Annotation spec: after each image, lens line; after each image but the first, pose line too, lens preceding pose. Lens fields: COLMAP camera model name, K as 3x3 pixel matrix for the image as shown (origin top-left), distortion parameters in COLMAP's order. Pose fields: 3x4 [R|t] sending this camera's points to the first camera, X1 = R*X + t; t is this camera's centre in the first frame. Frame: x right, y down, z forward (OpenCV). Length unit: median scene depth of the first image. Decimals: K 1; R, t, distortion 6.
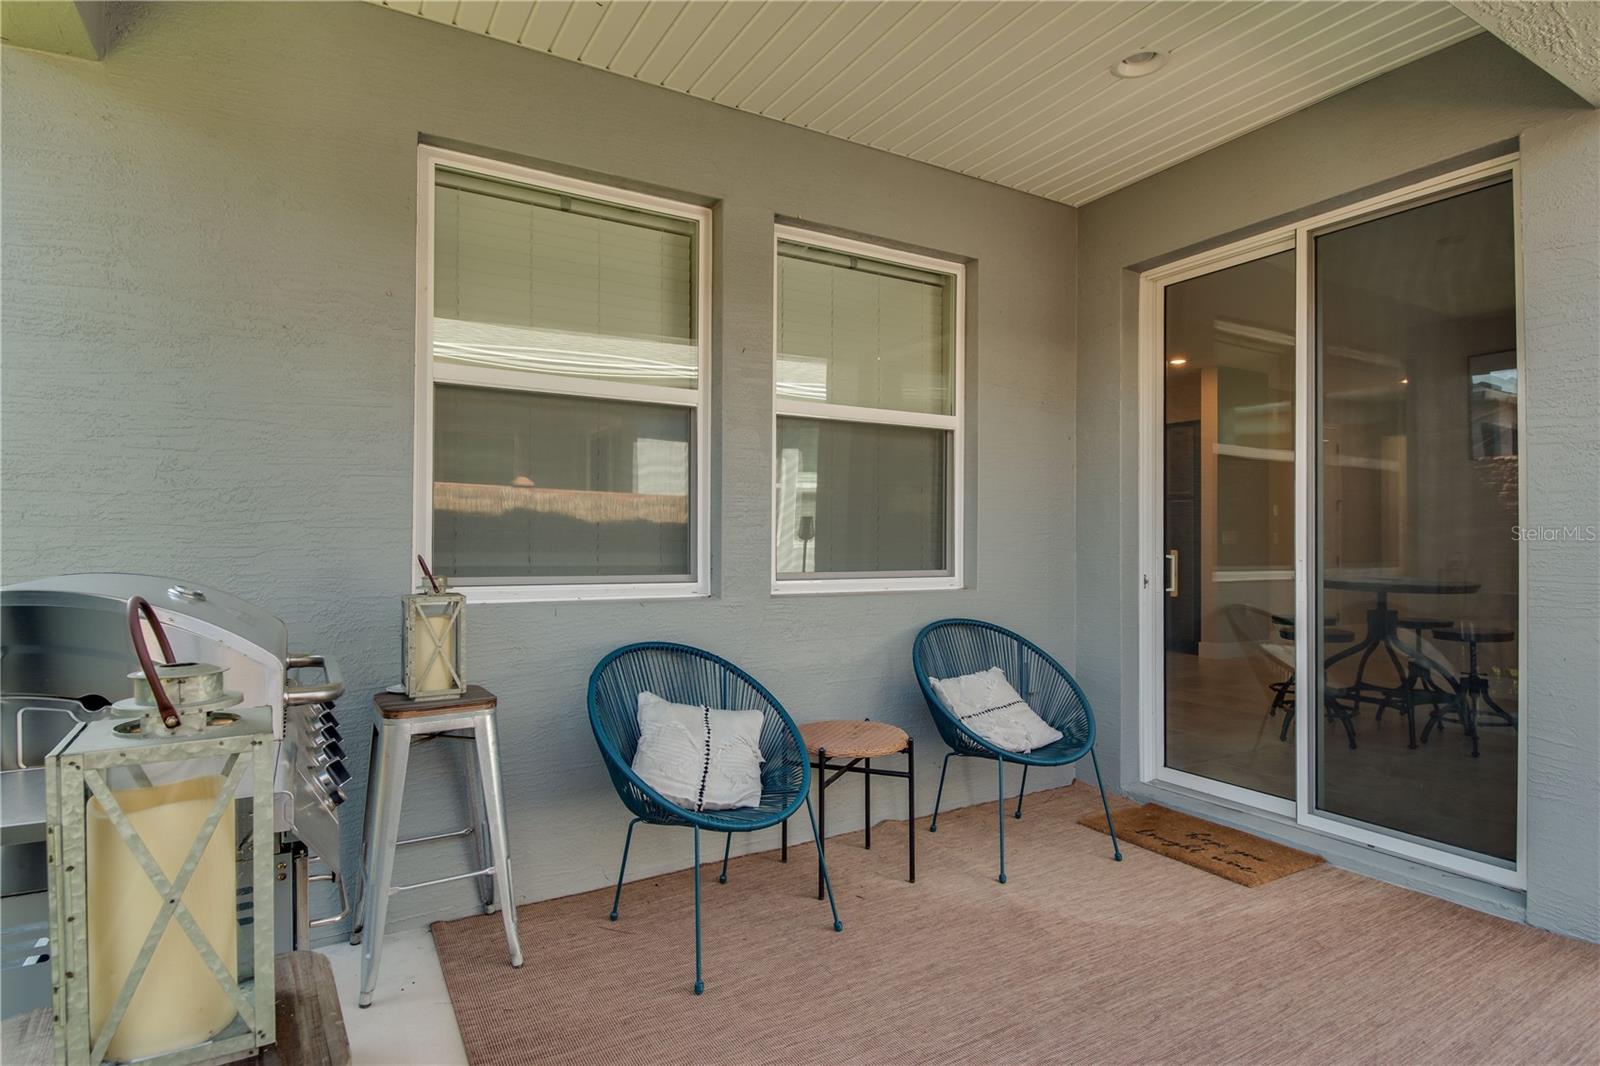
lens RADIAL K [[838.5, 0, 797.9], [0, 838.5, 556.0], [0, 0, 1]] dist [0.029876, -0.000133]
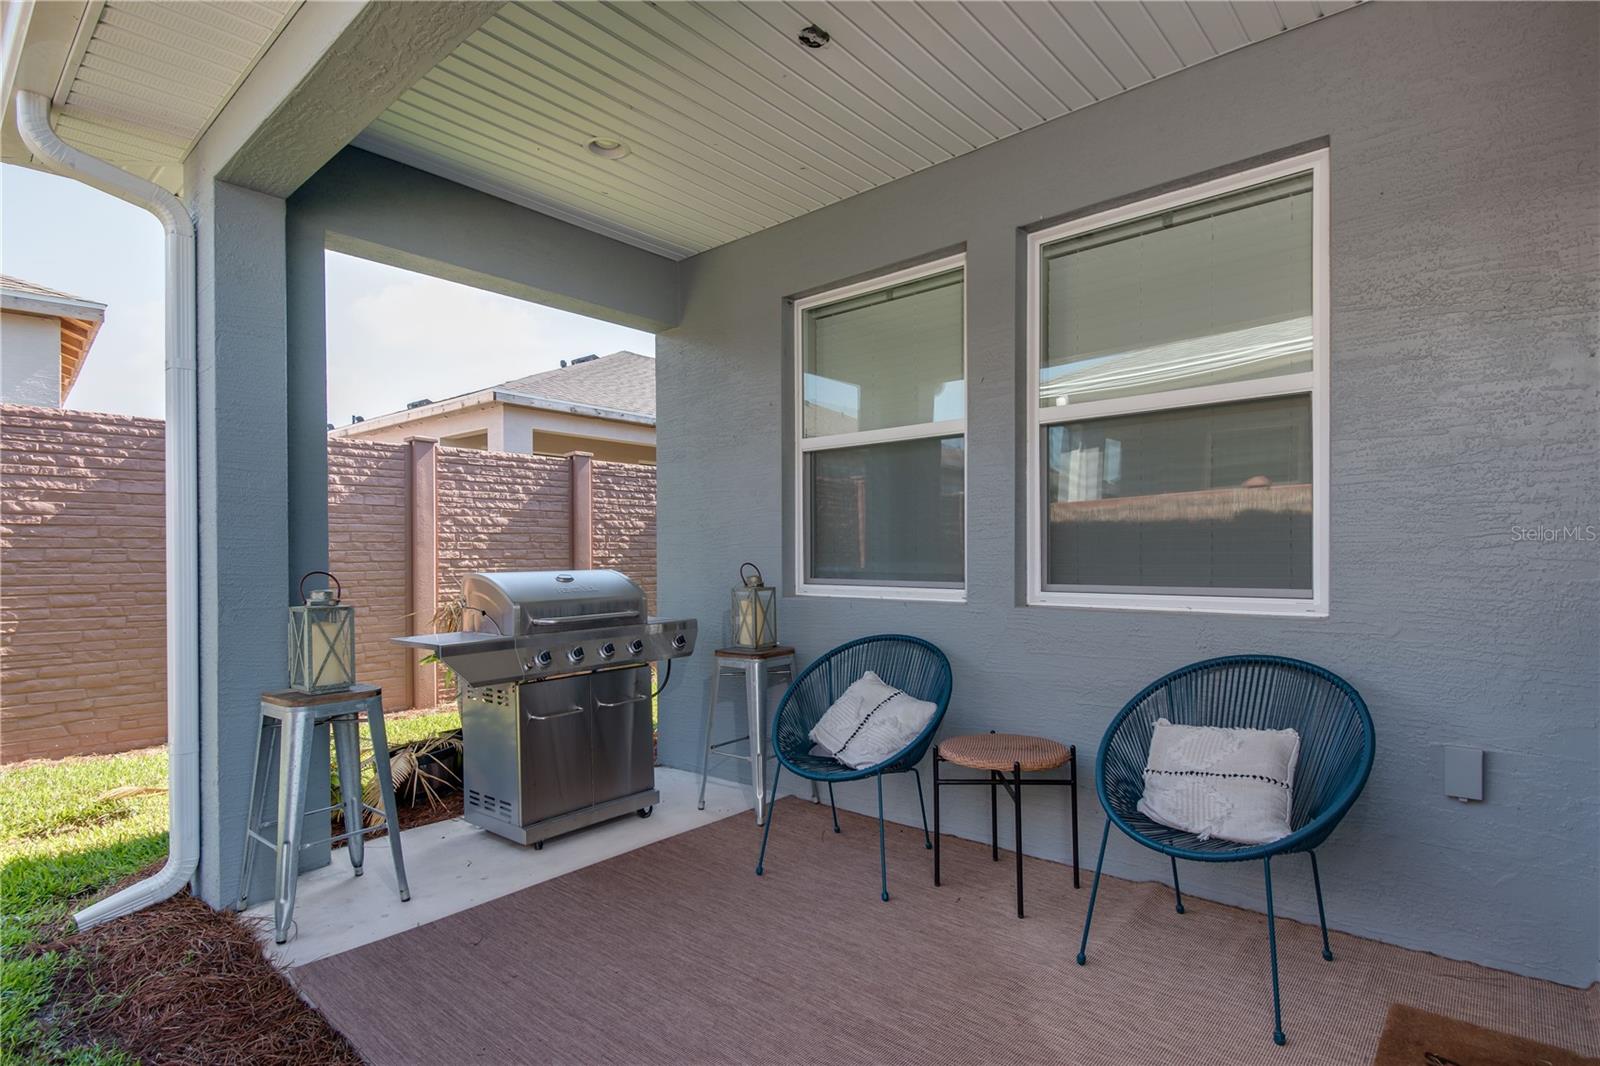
lens RADIAL K [[811.9, 0, 804.1], [0, 811.9, 560.6], [0, 0, 1]] dist [0.002398, 0.000145]
pose [[0.306257, 0.001042, -0.951948, 0.716423], [-0.012923, 0.999912, -0.003063, 0.001180], [0.951861, 0.013240, 0.306244, 0.397697]]
